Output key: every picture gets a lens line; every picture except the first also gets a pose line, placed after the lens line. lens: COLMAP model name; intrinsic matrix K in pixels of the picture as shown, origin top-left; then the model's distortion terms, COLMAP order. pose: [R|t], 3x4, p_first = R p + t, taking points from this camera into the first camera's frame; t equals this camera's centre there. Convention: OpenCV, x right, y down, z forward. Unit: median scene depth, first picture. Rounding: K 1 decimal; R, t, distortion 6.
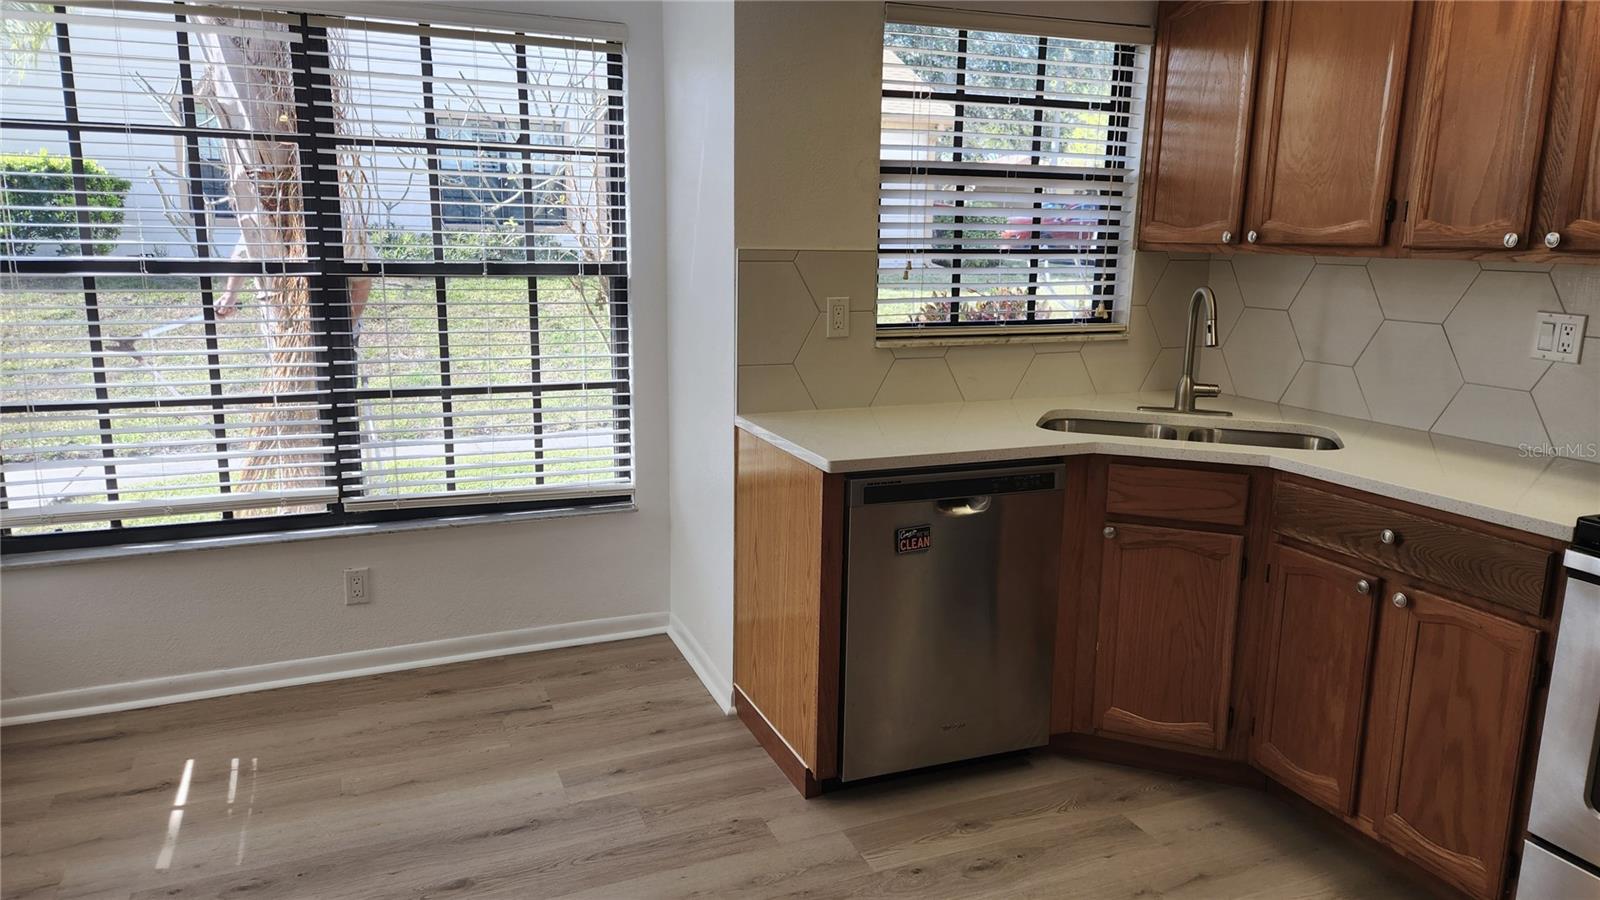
lens RADIAL K [[1062.4, 0, 800.0], [0, 1062.4, 450.0], [0, 0, 1]] dist [-0.006406, -0.001657]
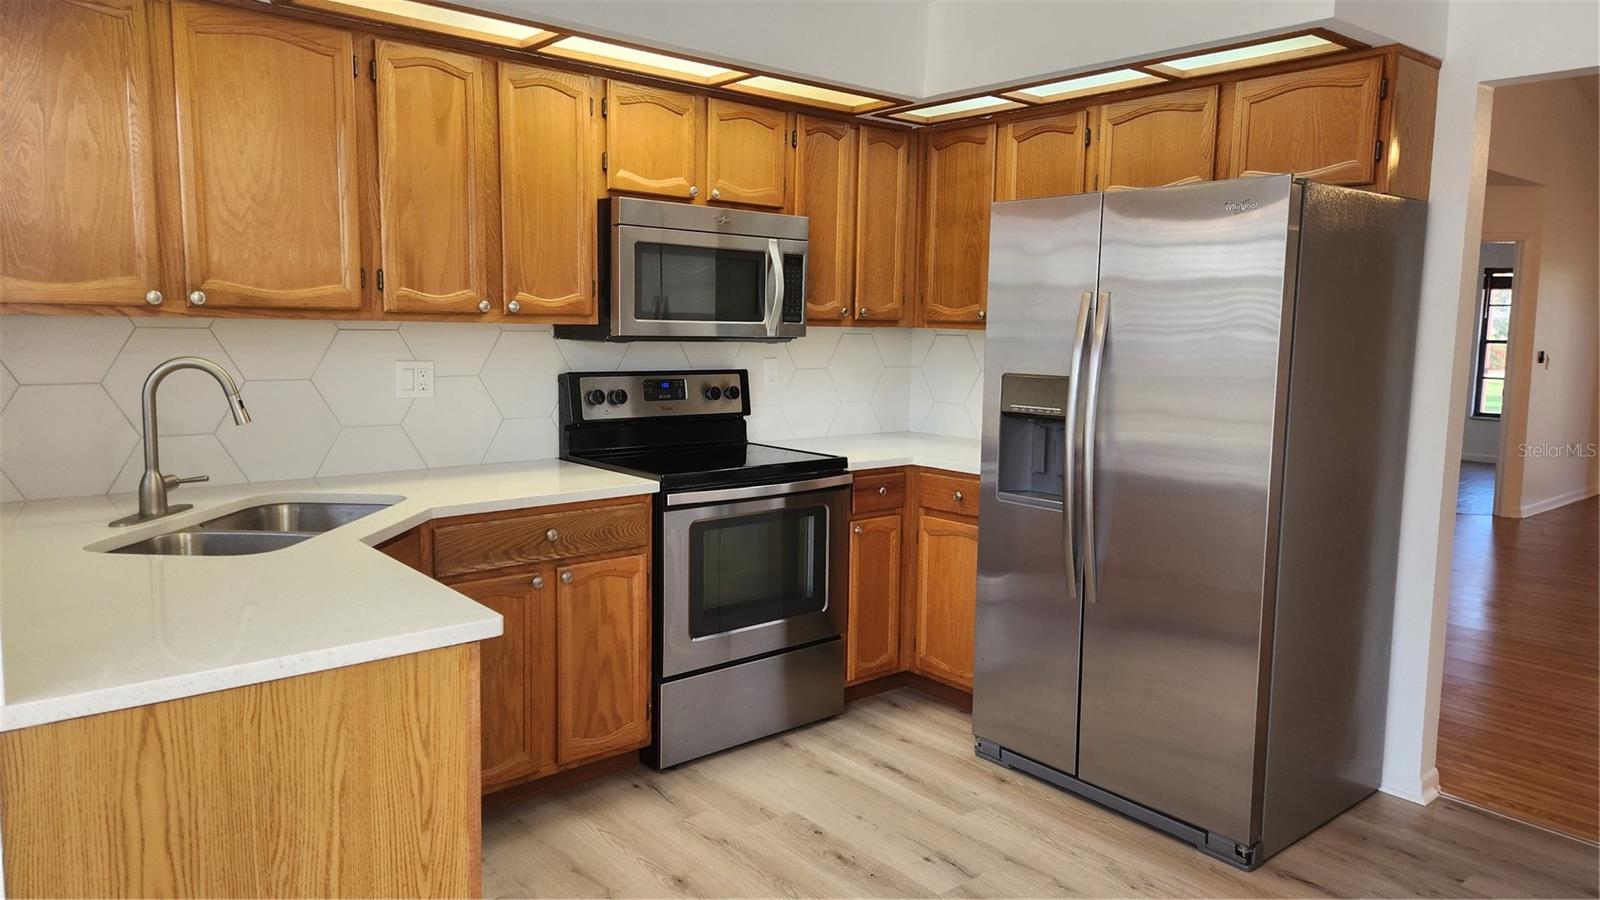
lens RADIAL K [[1062.4, 0, 800.0], [0, 1062.4, 450.0], [0, 0, 1]] dist [-0.006406, -0.001657]
pose [[-0.324529, -0.127876, 0.937192, -0.770998], [0.168696, 0.967109, 0.190374, -0.221857], [-0.930711, 0.219882, -0.292283, 1.118090]]
